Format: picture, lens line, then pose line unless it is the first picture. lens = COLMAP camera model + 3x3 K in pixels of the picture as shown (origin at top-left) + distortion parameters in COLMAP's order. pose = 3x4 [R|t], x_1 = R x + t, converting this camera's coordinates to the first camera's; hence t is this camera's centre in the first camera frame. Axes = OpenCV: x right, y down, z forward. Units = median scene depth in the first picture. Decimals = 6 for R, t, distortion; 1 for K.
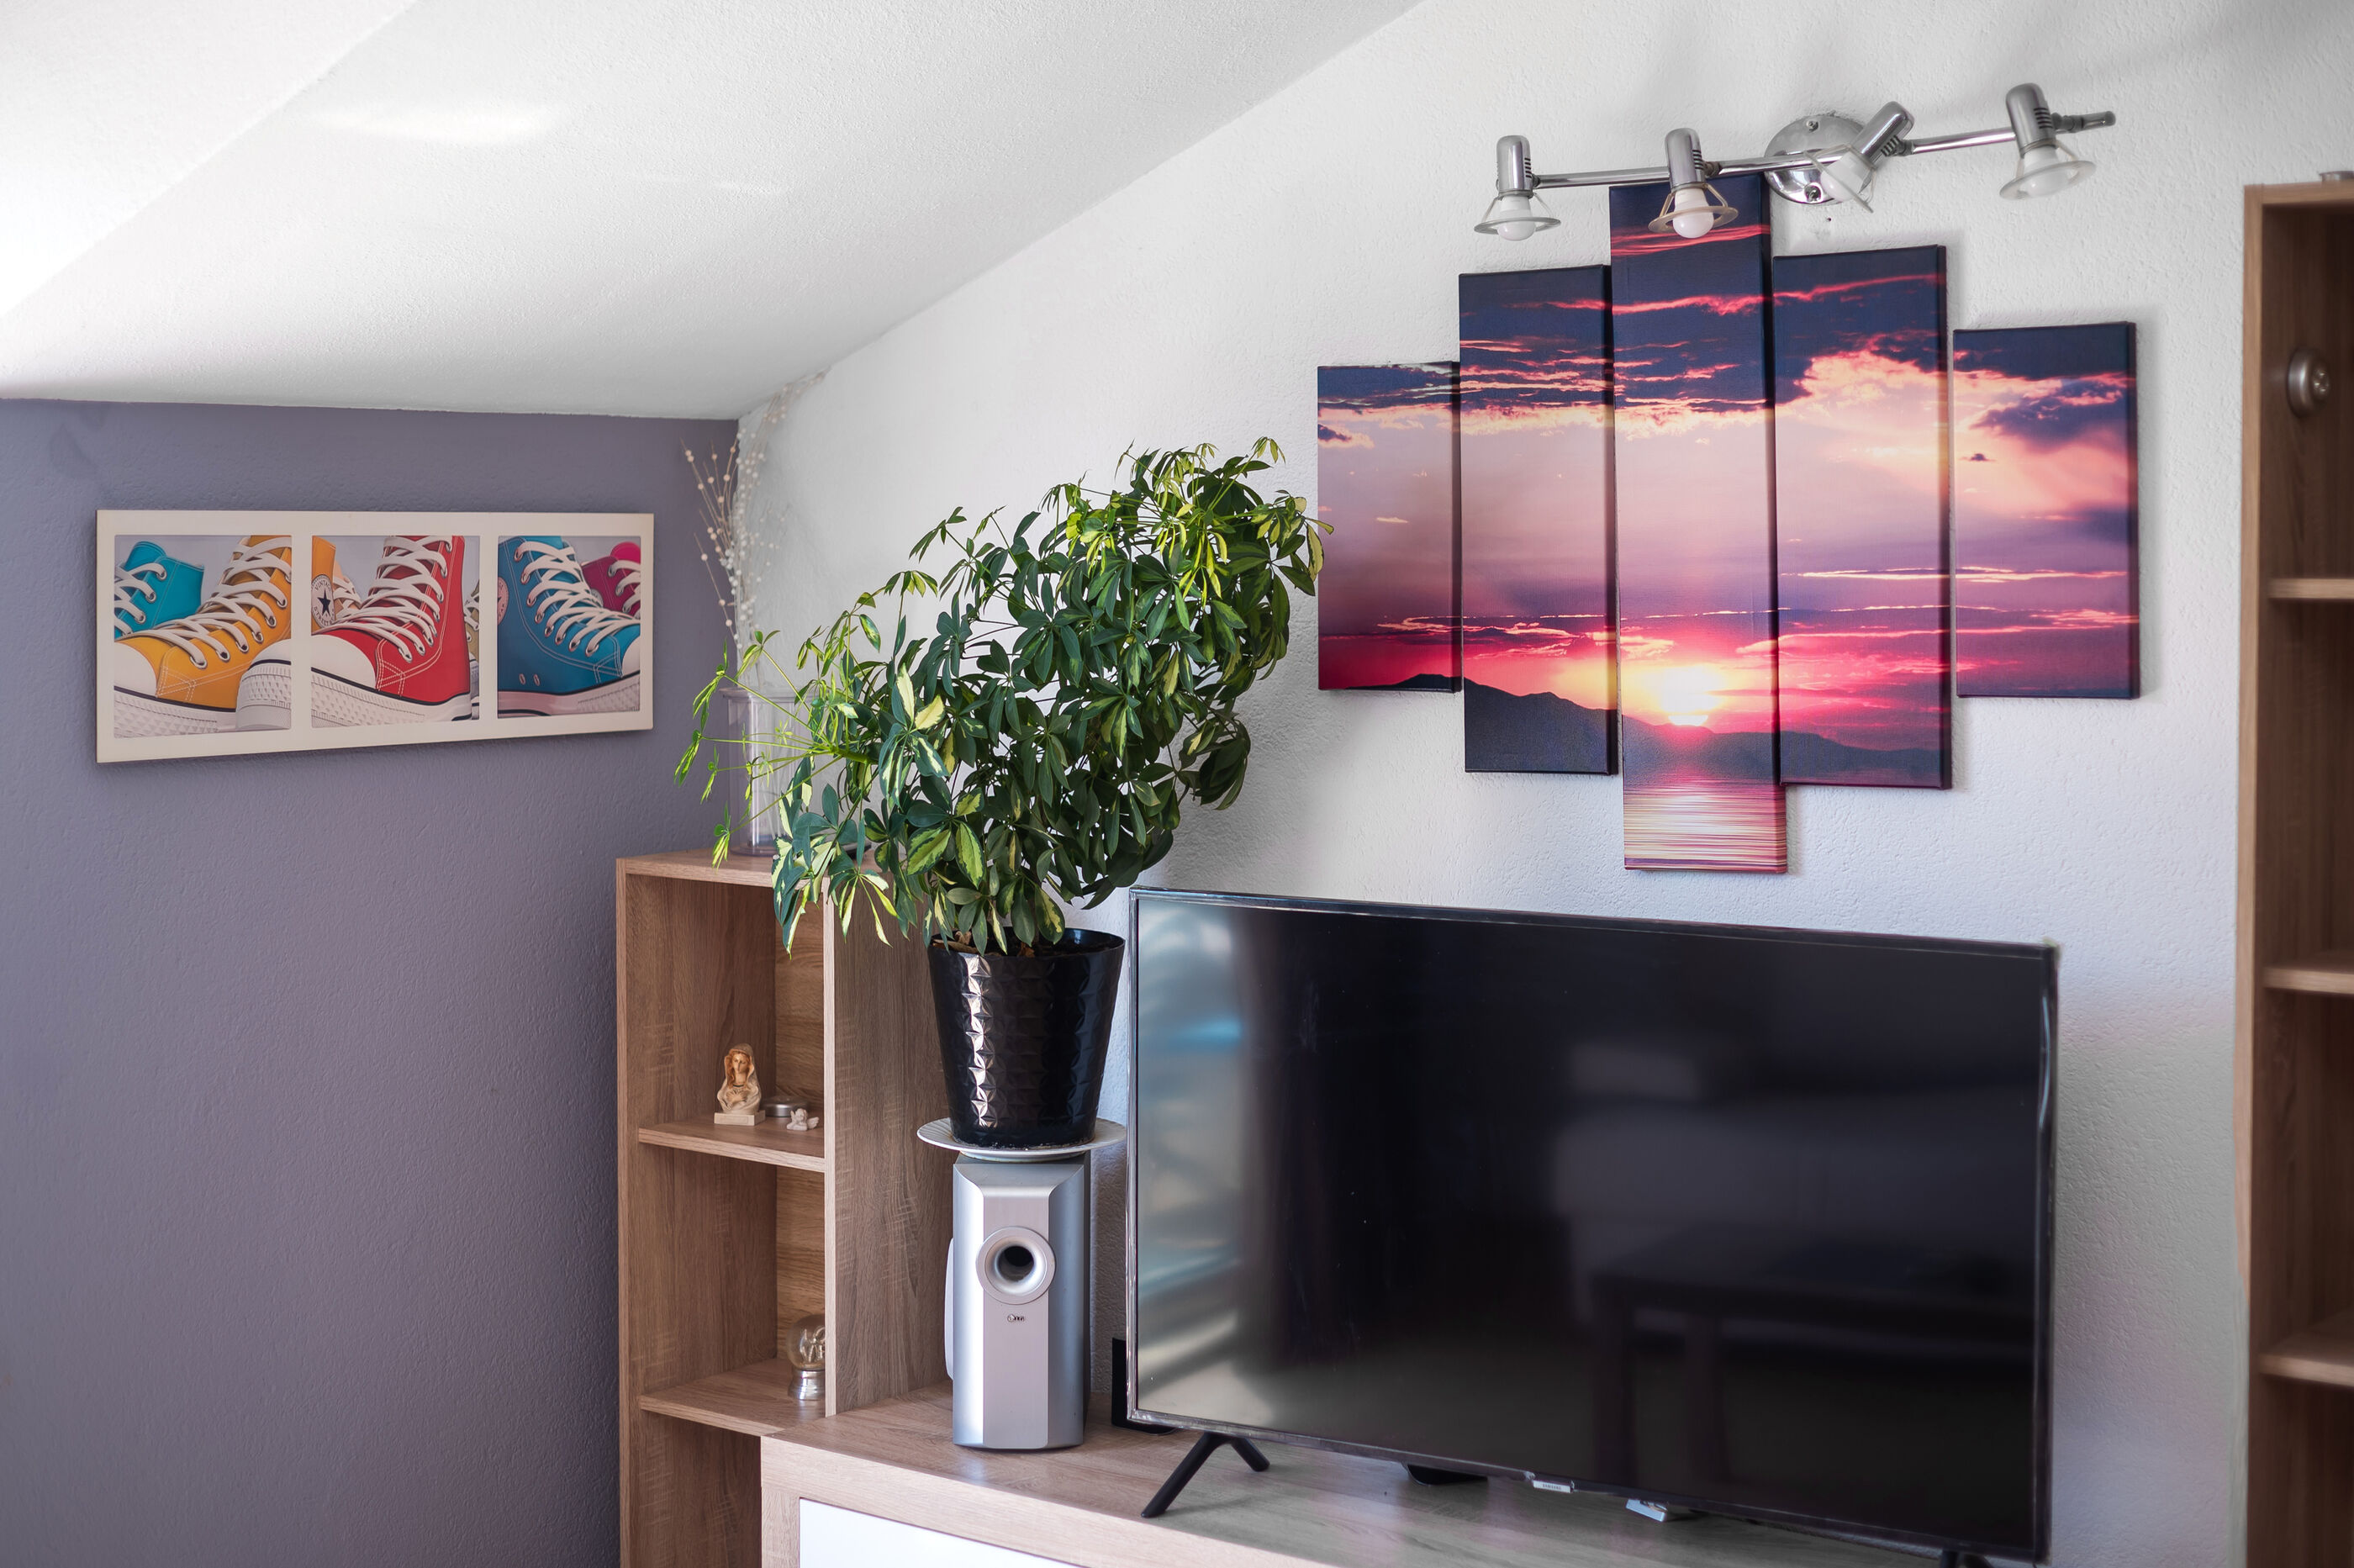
lens RADIAL K [[3498.4, 0, 1098.1], [0, 3498.4, 618.0], [0, 0, 1]] dist [-0.015293, -0.008091]
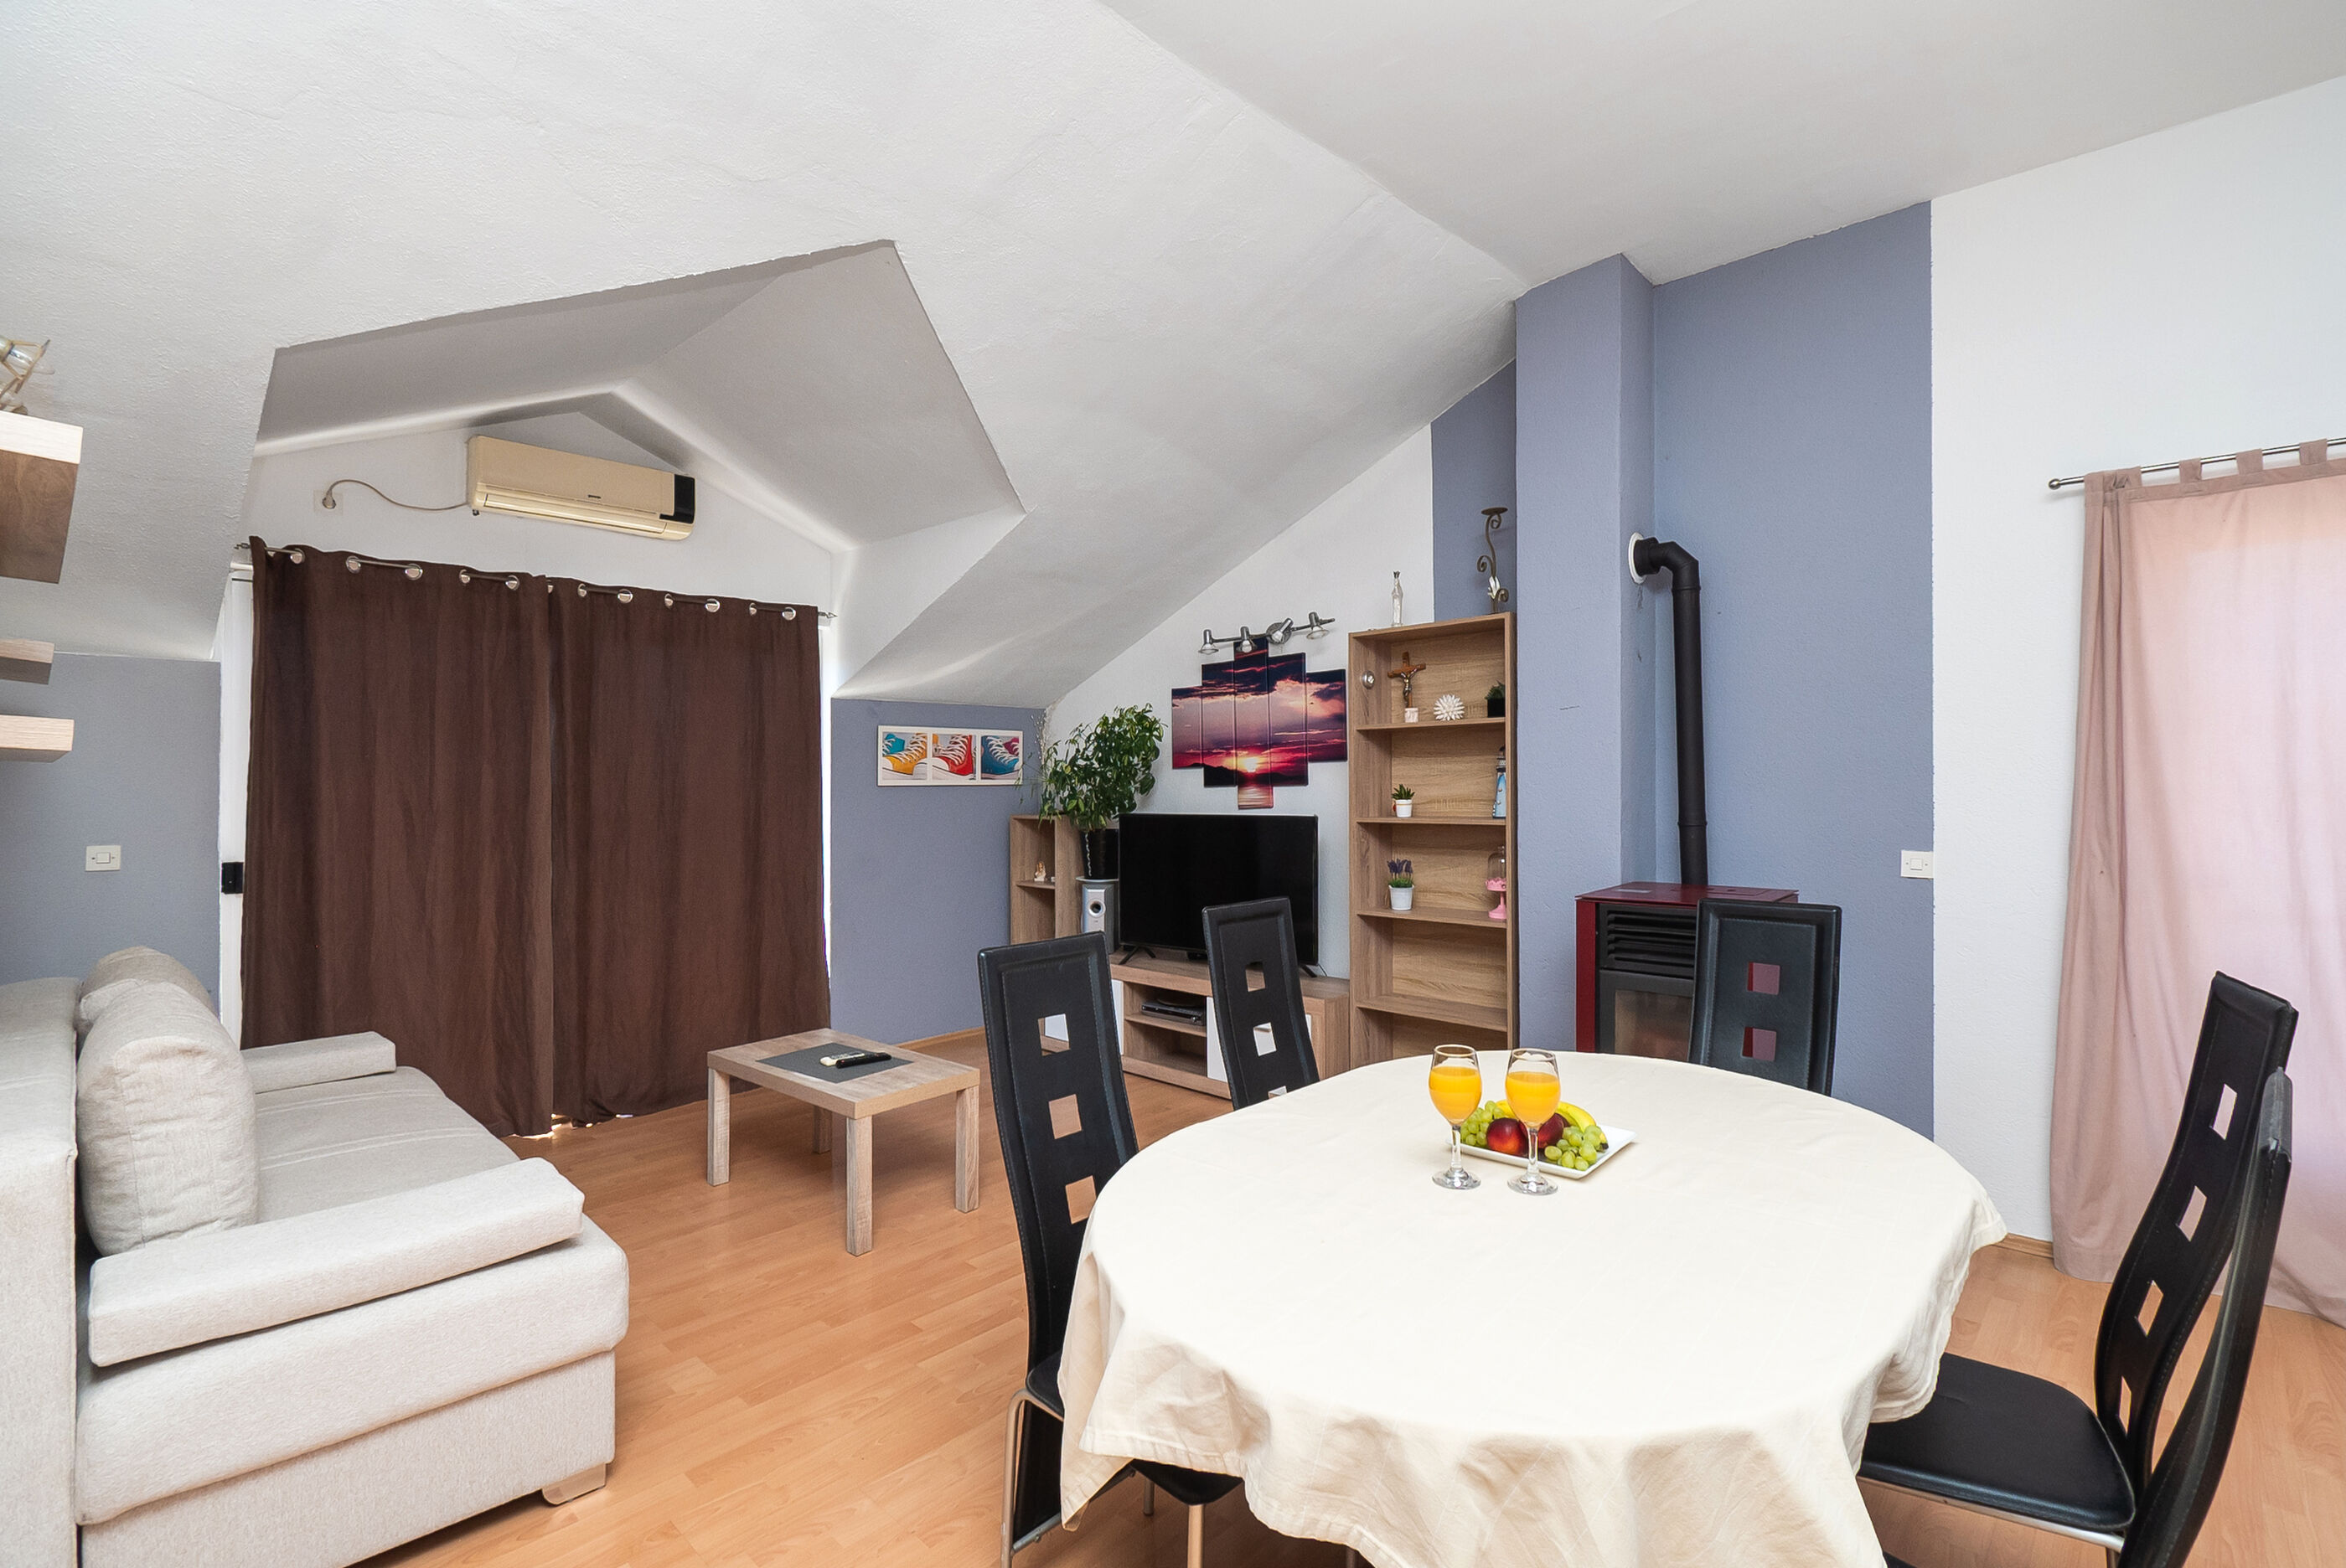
lens RADIAL K [[1049.8, 0, 1168.9], [0, 1049.8, 786.2], [0, 0, 1]] dist [-0.005507, -0.000251]
pose [[0.996177, -0.007203, -0.087061, 0.171737], [0.005497, 0.999788, -0.019820, 0.068553], [0.087186, 0.019266, 0.996006, -0.230667]]
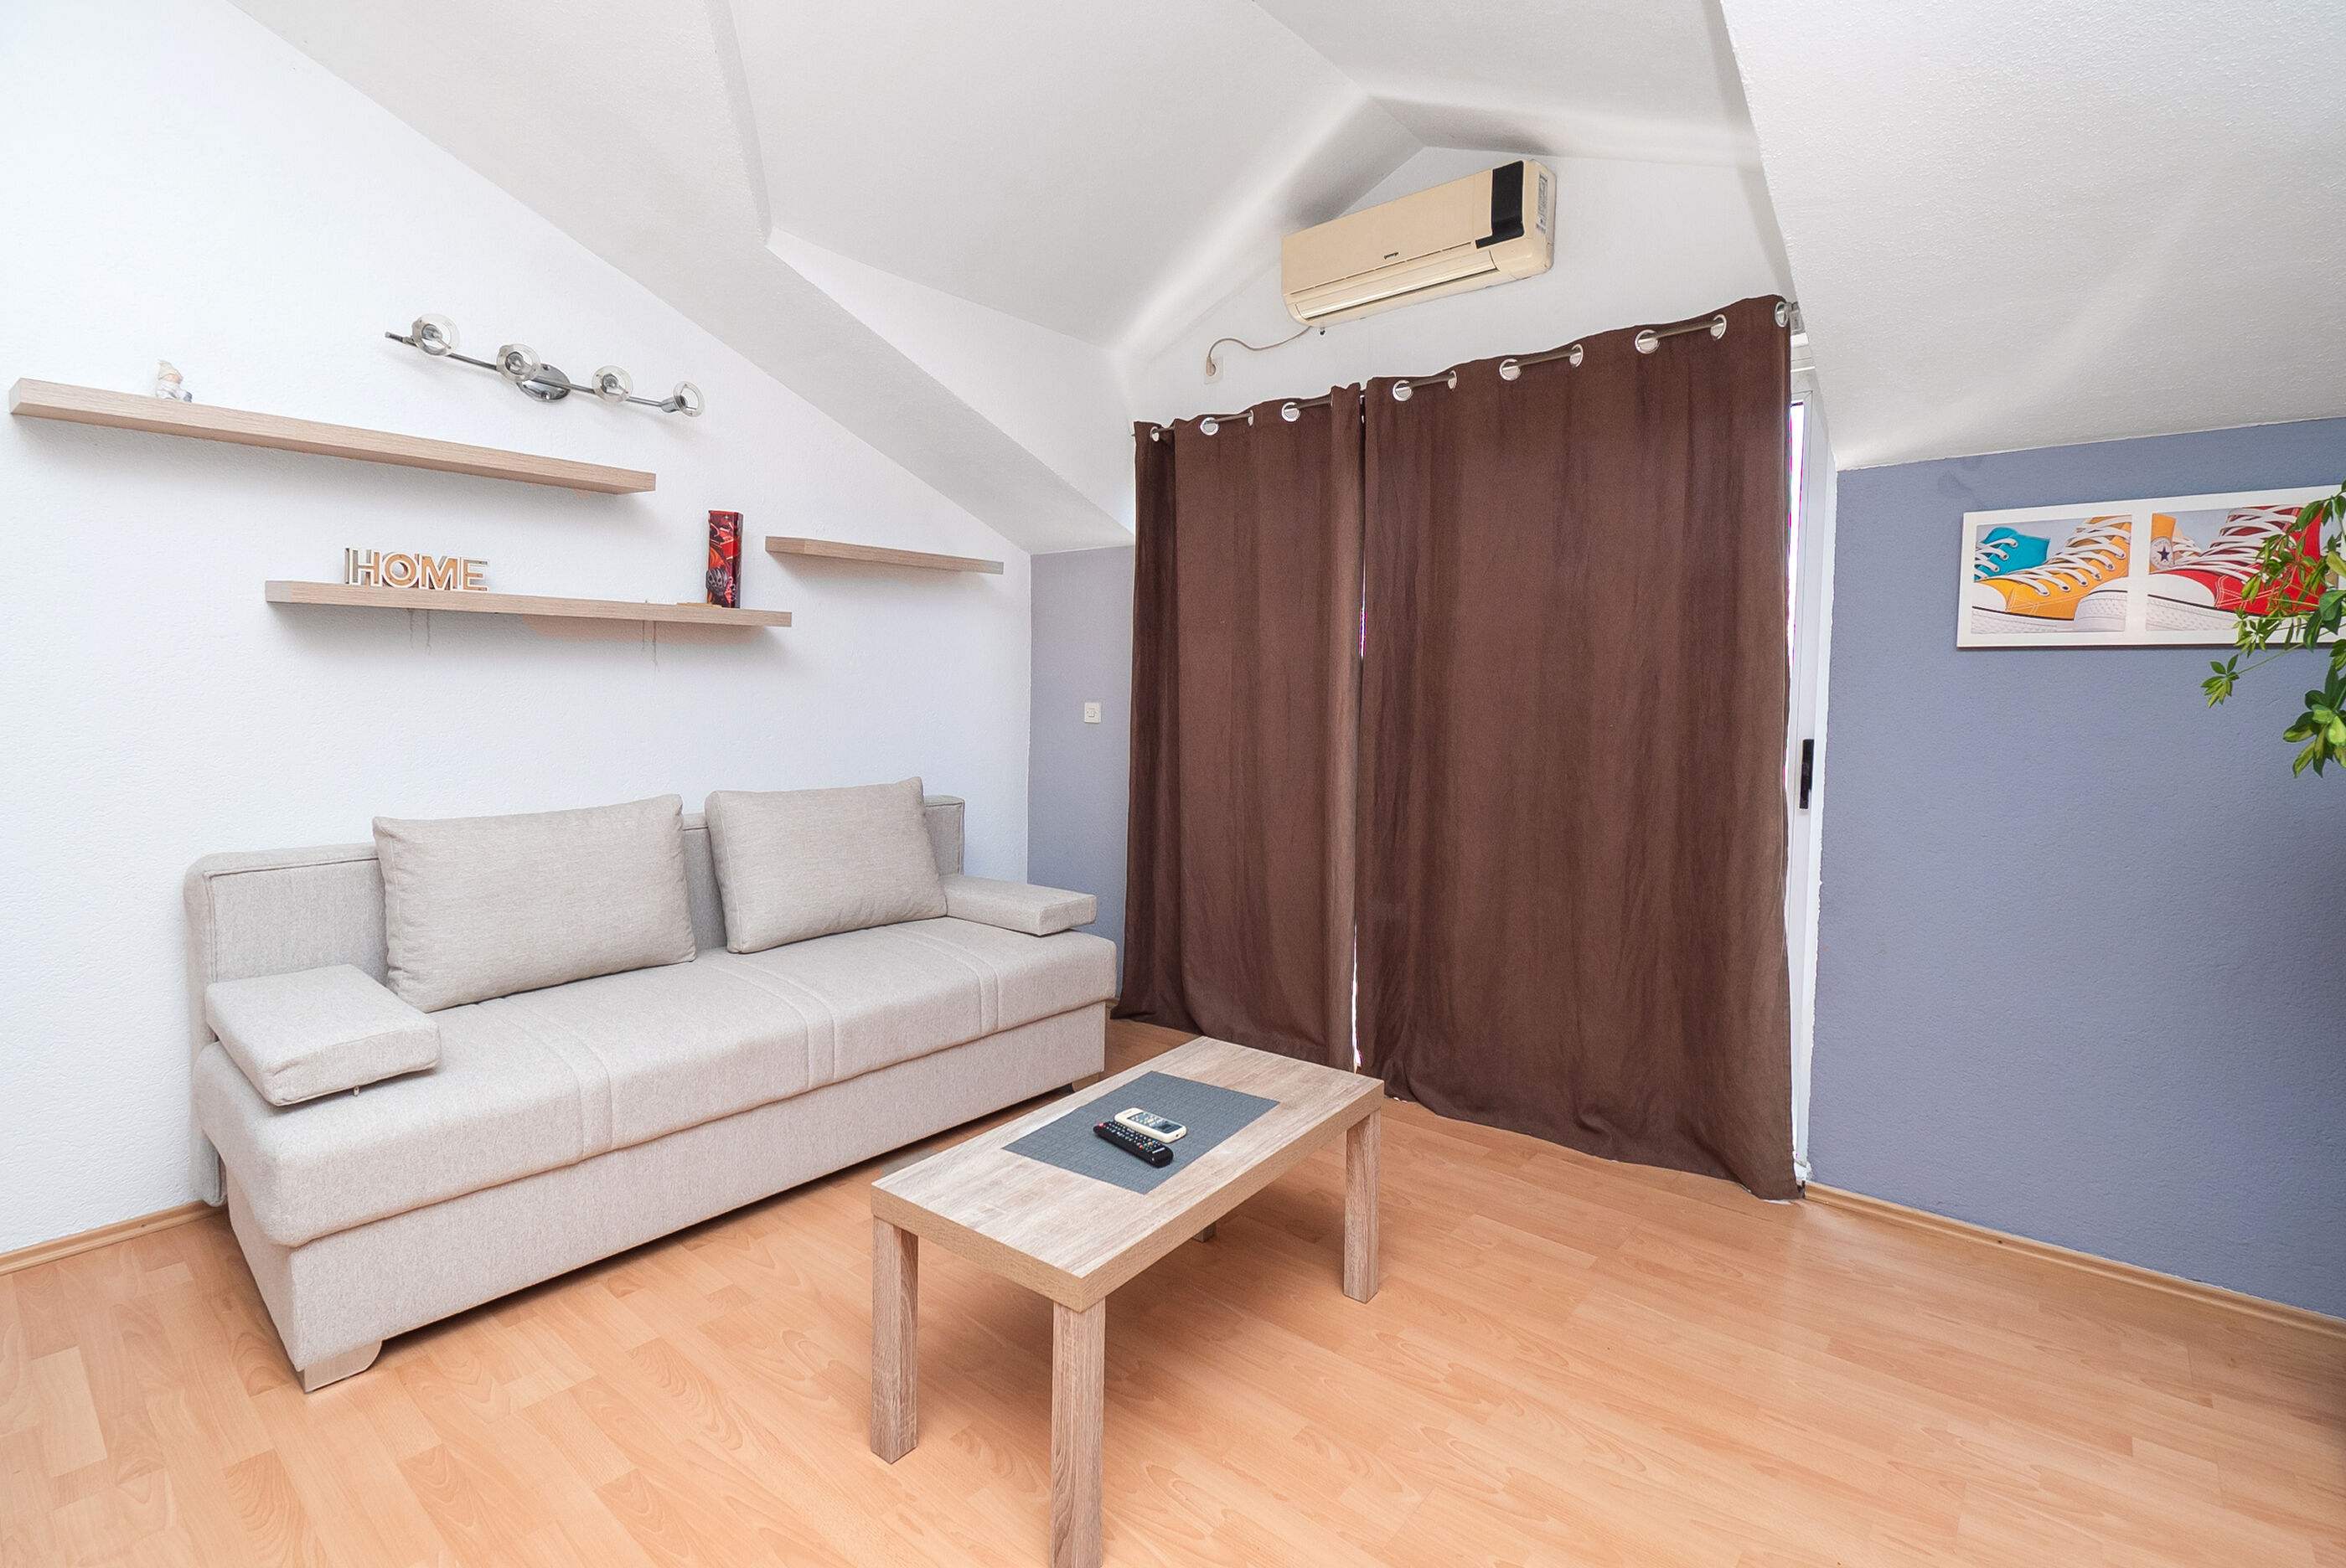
lens RADIAL K [[1048.3, 0, 1210.7], [0, 1048.3, 716.2], [0, 0, 1]] dist [-0.014151, -0.000316]
pose [[-0.012637, 0.026847, -0.999560, 0.279888], [-0.034400, 0.999036, 0.027268, 0.076482], [0.999328, 0.034729, -0.011701, 0.593488]]
